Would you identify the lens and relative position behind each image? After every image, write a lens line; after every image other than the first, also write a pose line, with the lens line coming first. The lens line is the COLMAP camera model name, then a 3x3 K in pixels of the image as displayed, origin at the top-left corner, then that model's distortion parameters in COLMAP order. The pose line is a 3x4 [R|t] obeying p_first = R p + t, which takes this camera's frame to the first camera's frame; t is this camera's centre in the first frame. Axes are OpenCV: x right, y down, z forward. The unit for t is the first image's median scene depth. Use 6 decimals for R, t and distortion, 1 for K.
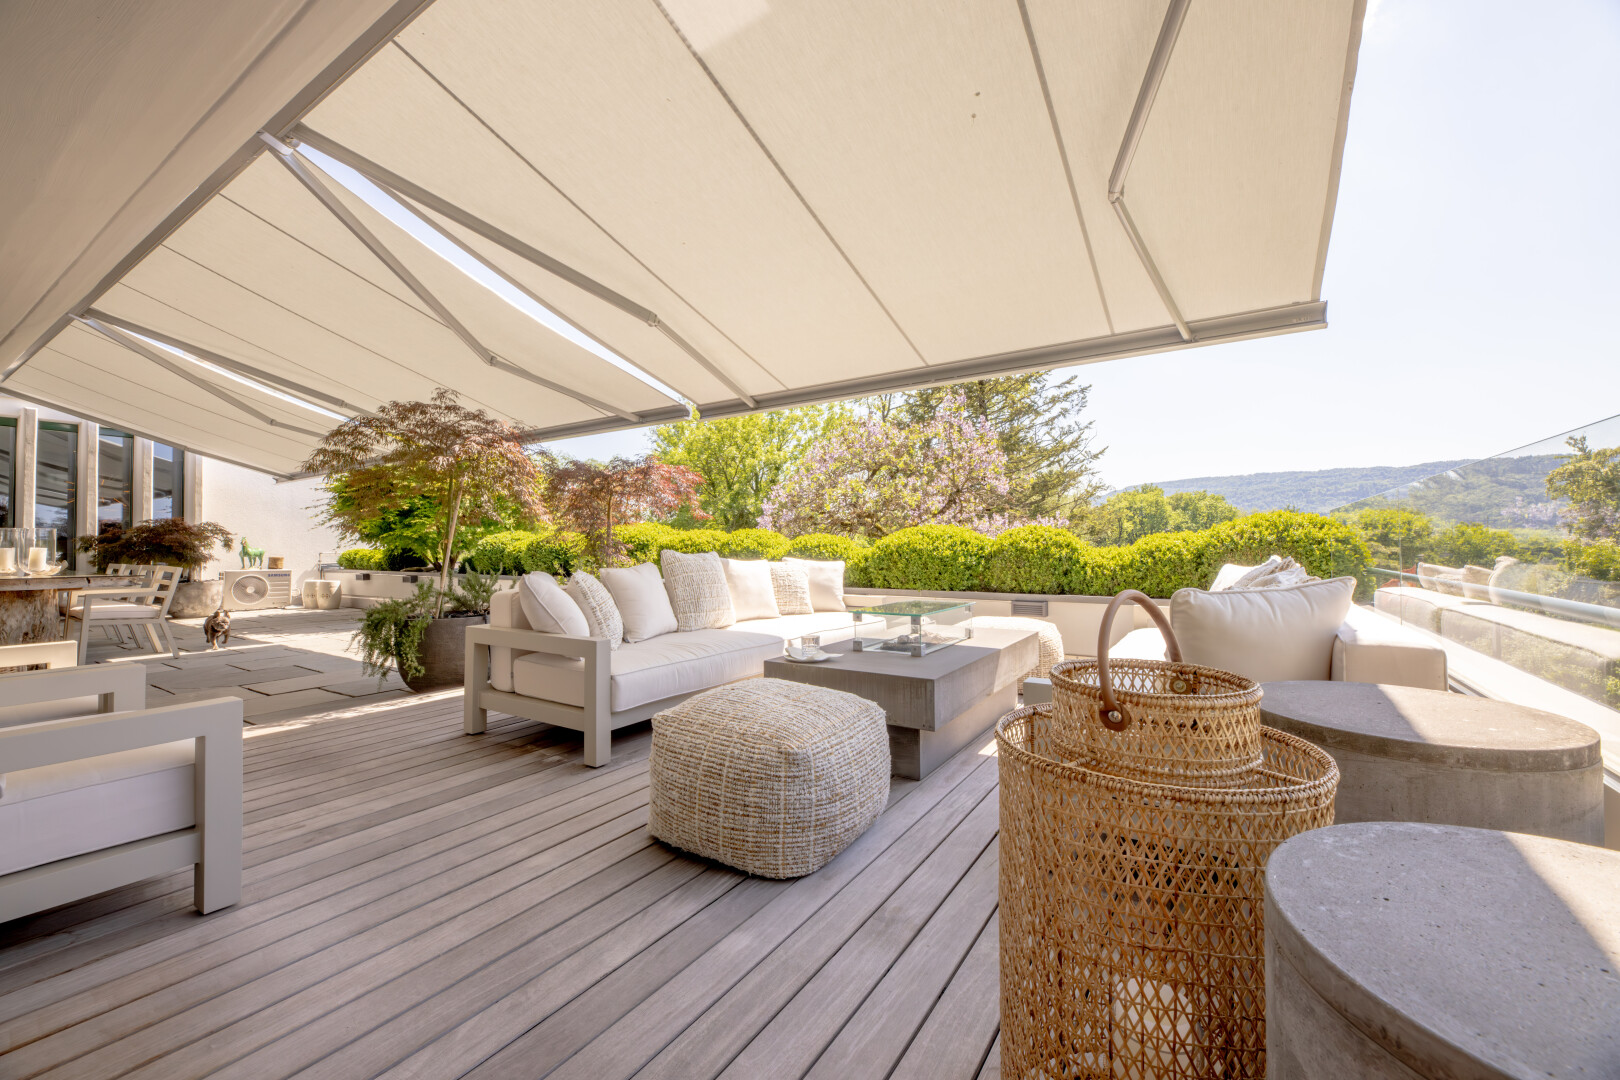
lens RADIAL K [[650.3, 0, 805.5], [0, 650.3, 528.7], [0, 0, 1]] dist [-0.000514, -0.002552]
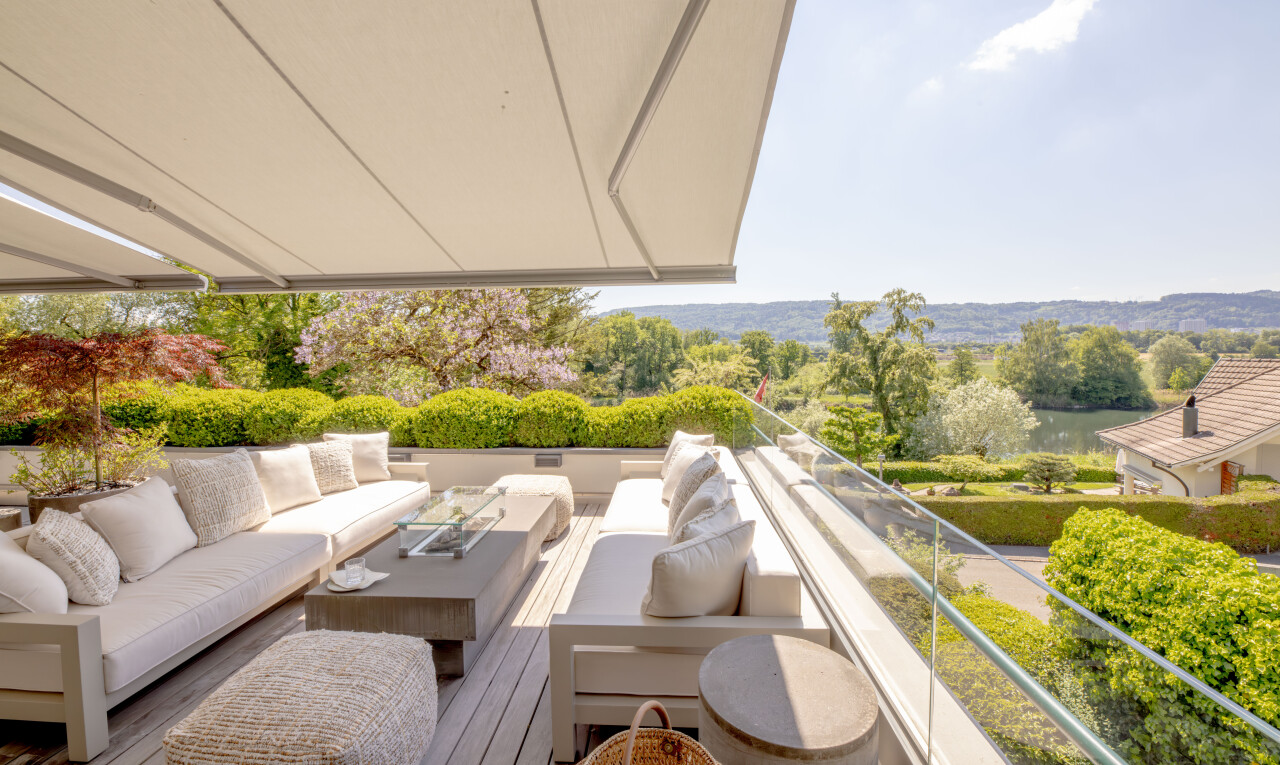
lens RADIAL K [[514.4, 0, 639.5], [0, 514.4, 375.9], [0, 0, 1]] dist [-0.002851, -0.002038]
pose [[0.871053, -0.026963, 0.490448, 0.006208], [-0.008309, 0.997540, 0.069599, -0.140331], [-0.491118, -0.064700, 0.868687, 0.038449]]
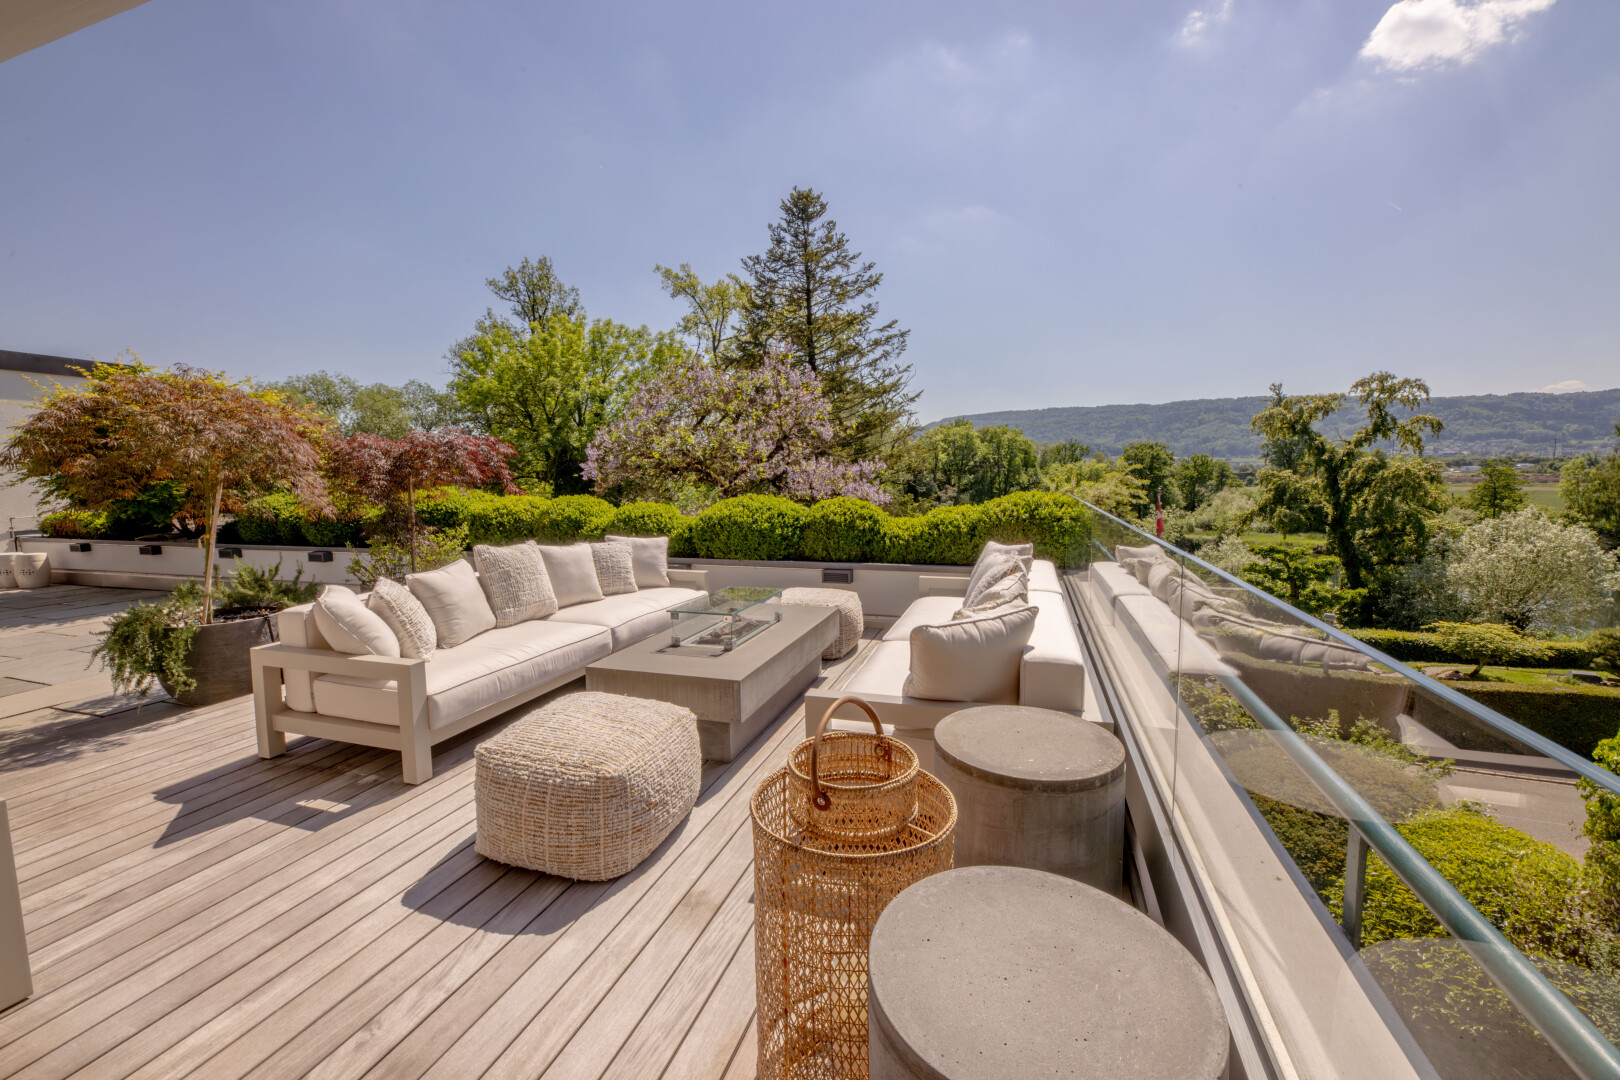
lens RADIAL K [[650.3, 0, 808.4], [0, 650.3, 532.3], [0, 0, 1]] dist [-0.000514, -0.002552]
pose [[0.967125, -0.031804, 0.252304, 0.018958], [0.003138, 0.993566, 0.113213, -0.093461], [-0.254281, -0.108699, 0.961002, -0.065233]]
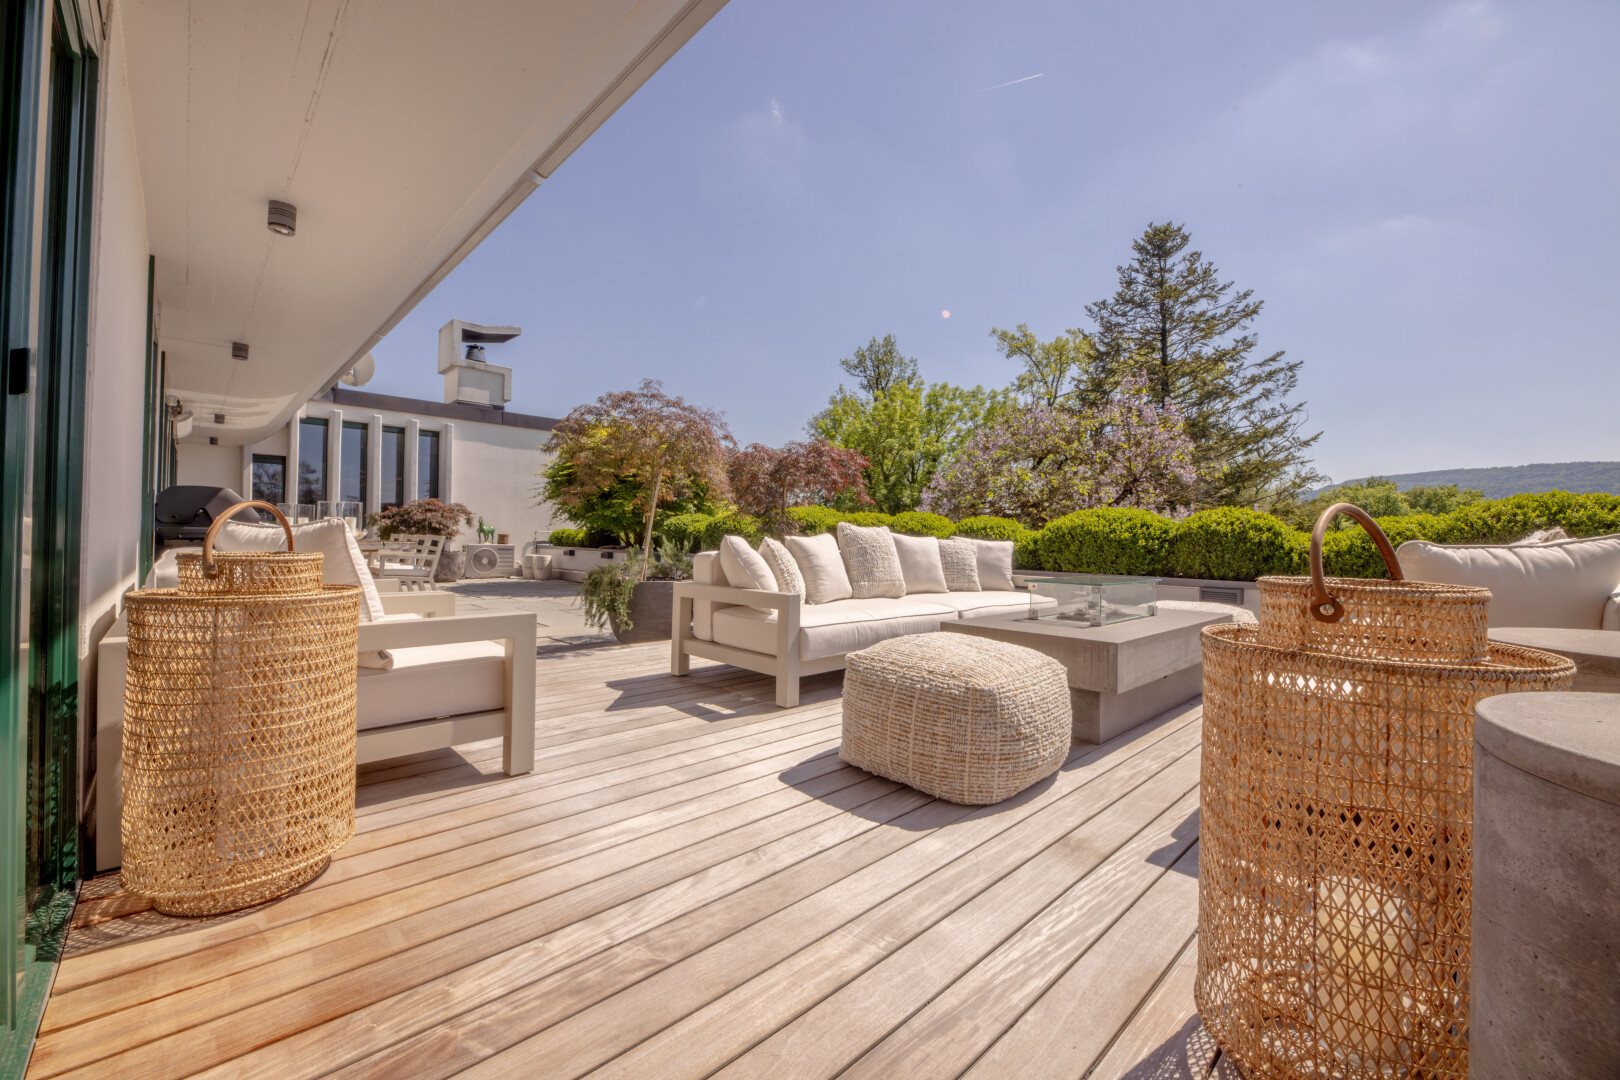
lens RADIAL K [[650.3, 0, 806.3], [0, 650.3, 528.6], [0, 0, 1]] dist [-0.000514, -0.002552]
pose [[0.972653, 0.018540, -0.231520, -0.023483], [-0.016227, 0.999798, 0.011887, 0.029697], [0.231693, -0.007805, 0.972758, -0.049623]]
